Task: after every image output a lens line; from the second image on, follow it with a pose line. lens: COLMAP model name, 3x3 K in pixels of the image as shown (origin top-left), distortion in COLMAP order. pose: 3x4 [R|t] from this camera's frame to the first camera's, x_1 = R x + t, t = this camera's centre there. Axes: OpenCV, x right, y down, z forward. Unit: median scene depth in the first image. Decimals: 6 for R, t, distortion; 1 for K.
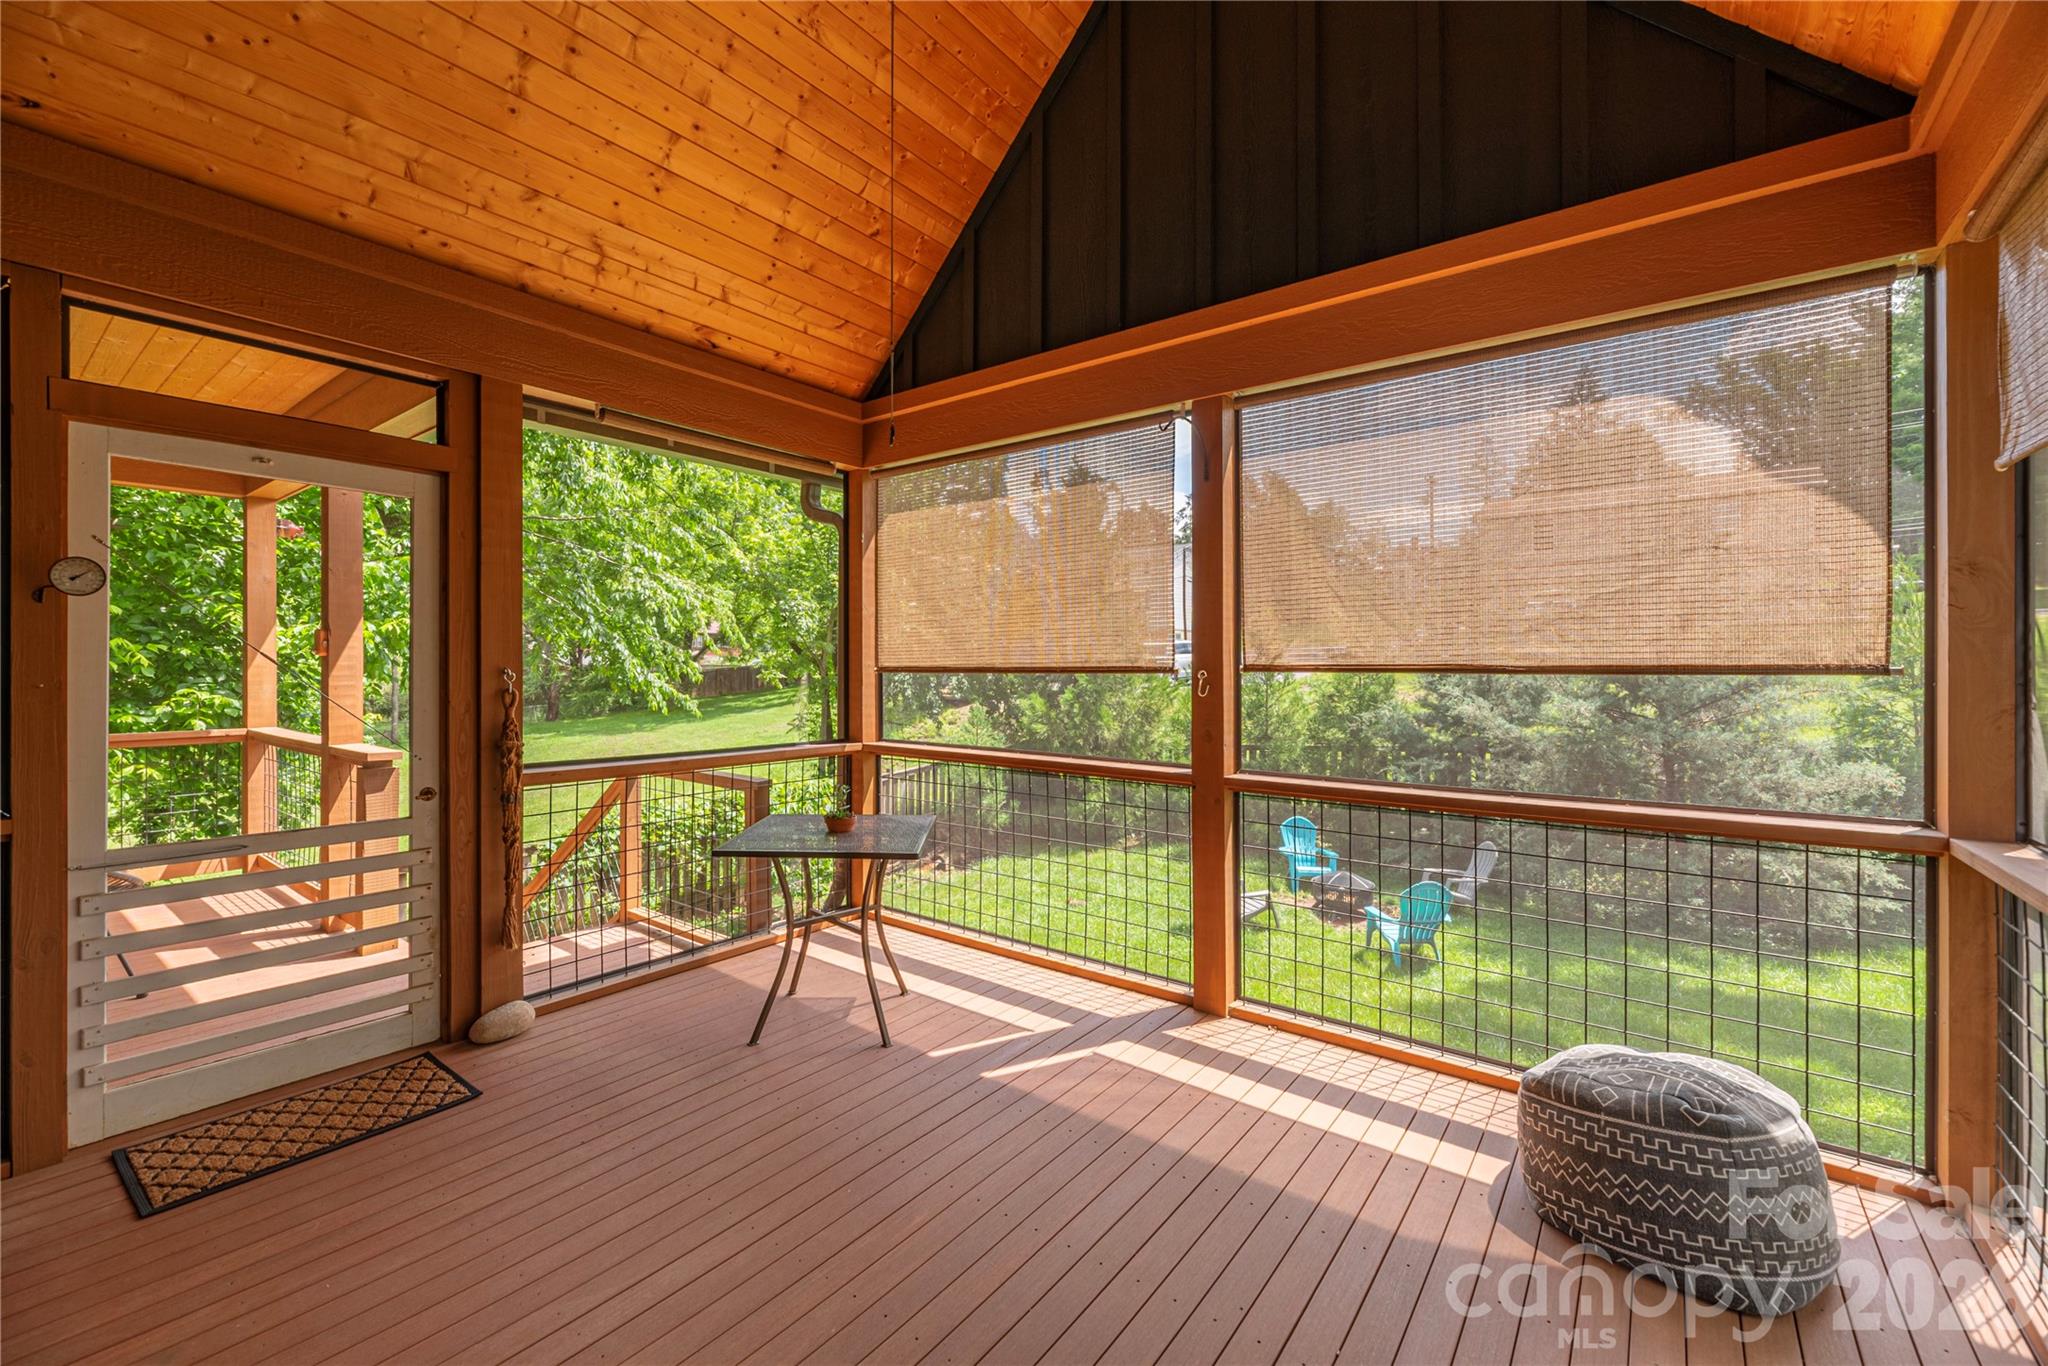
lens RADIAL K [[848.5, 0, 1017.4], [0, 848.5, 668.3], [0, 0, 1]] dist [-0.001819, -0.000999]
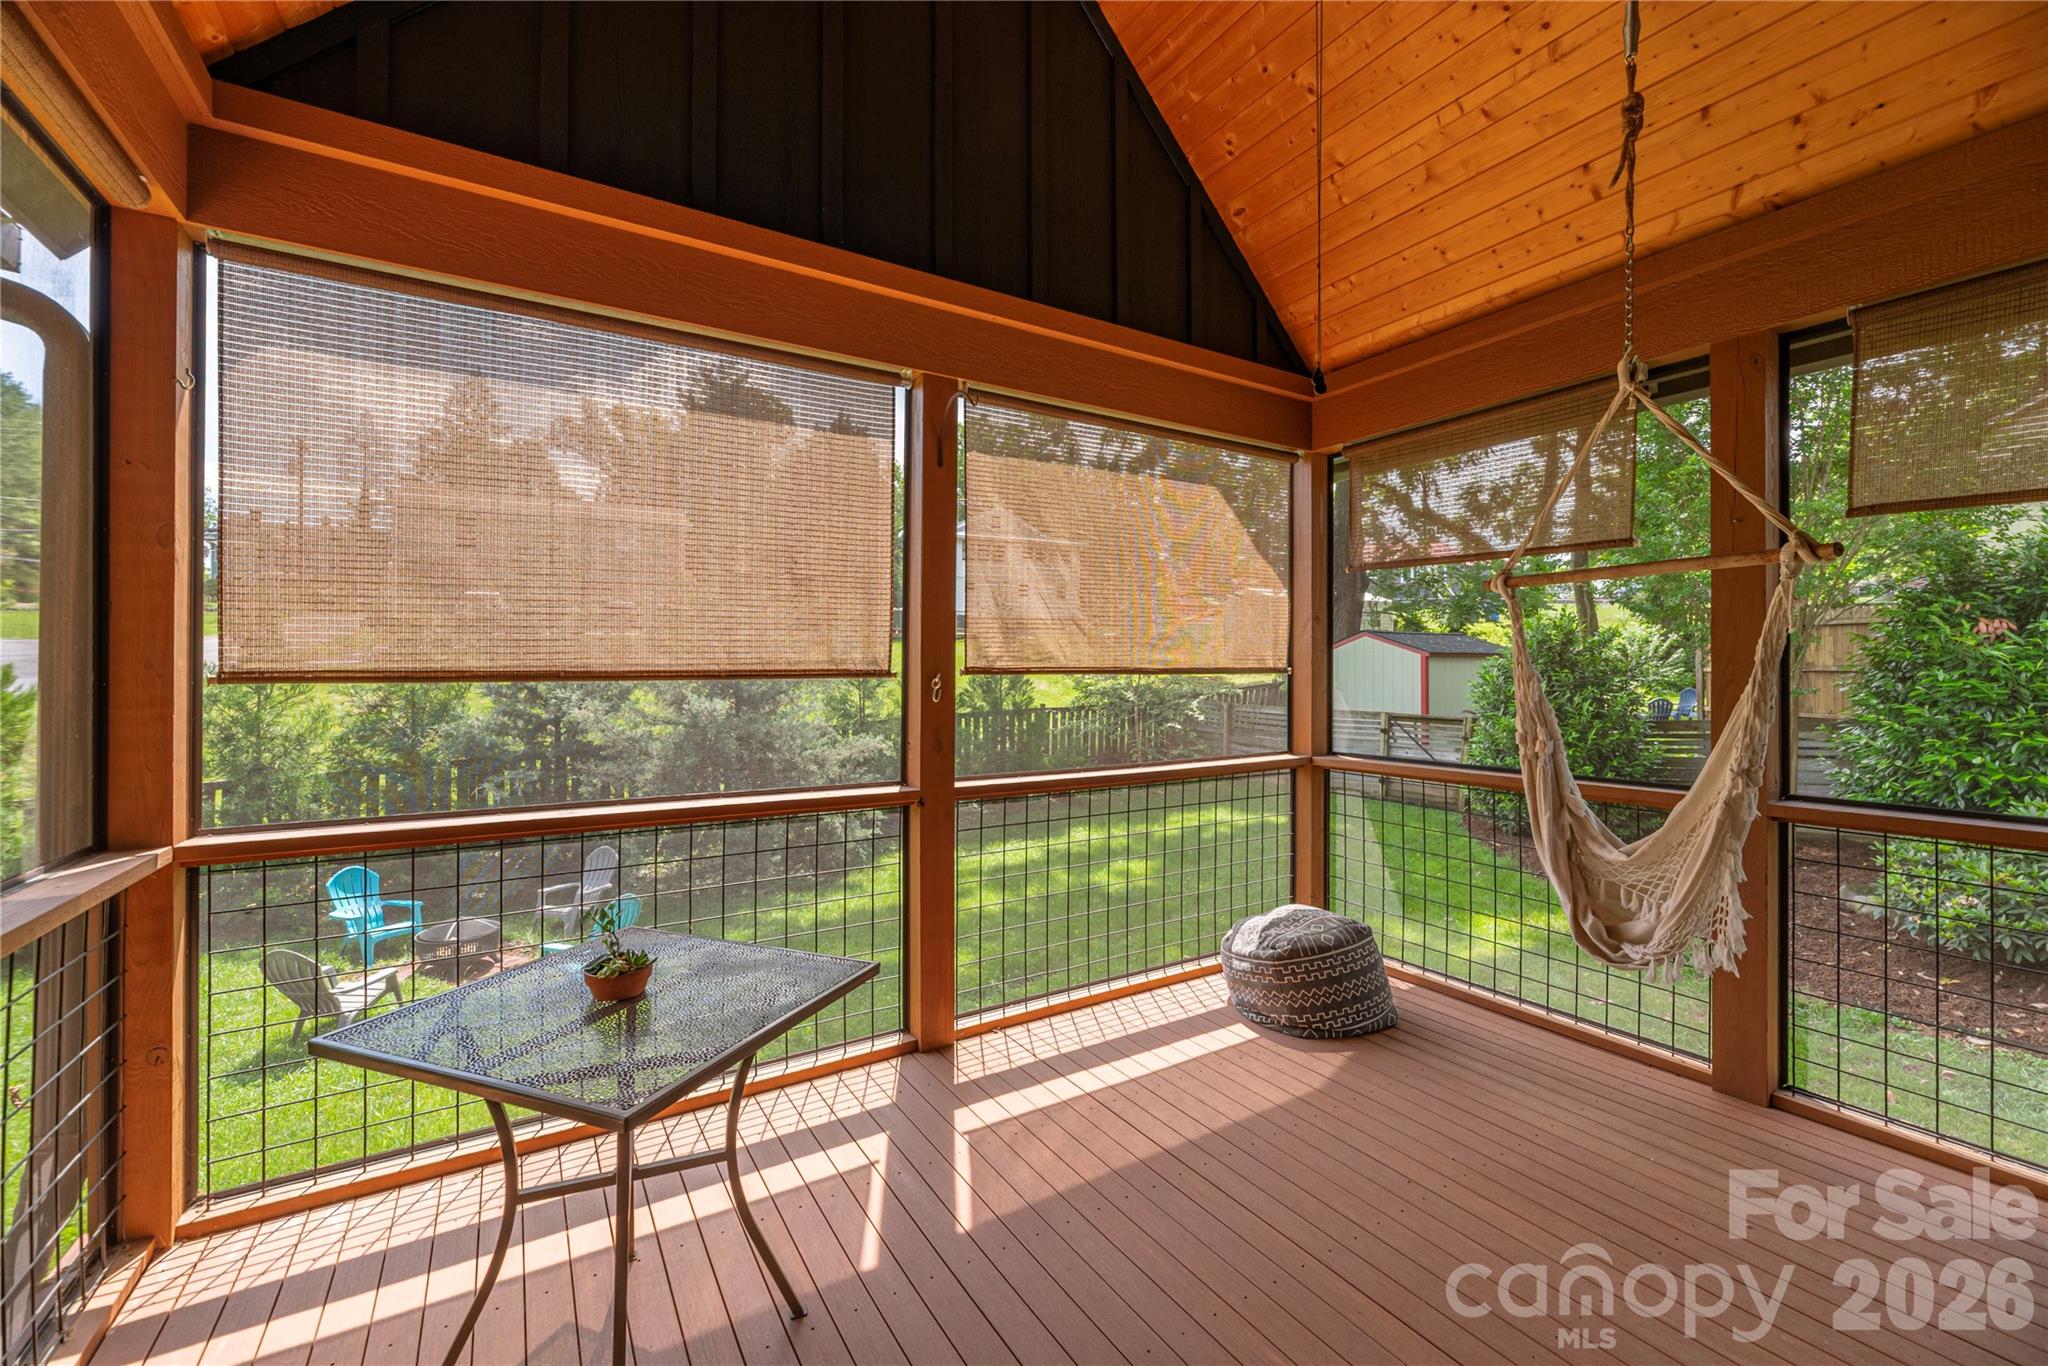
lens RADIAL K [[848.5, 0, 1018.9], [0, 848.5, 672.4], [0, 0, 1]] dist [-0.001819, -0.000999]
pose [[0.347761, -0.002510, 0.937580, -0.584487], [0.002205, 0.999996, 0.001859, -0.000124], [-0.937581, 0.001421, 0.347765, 0.582009]]
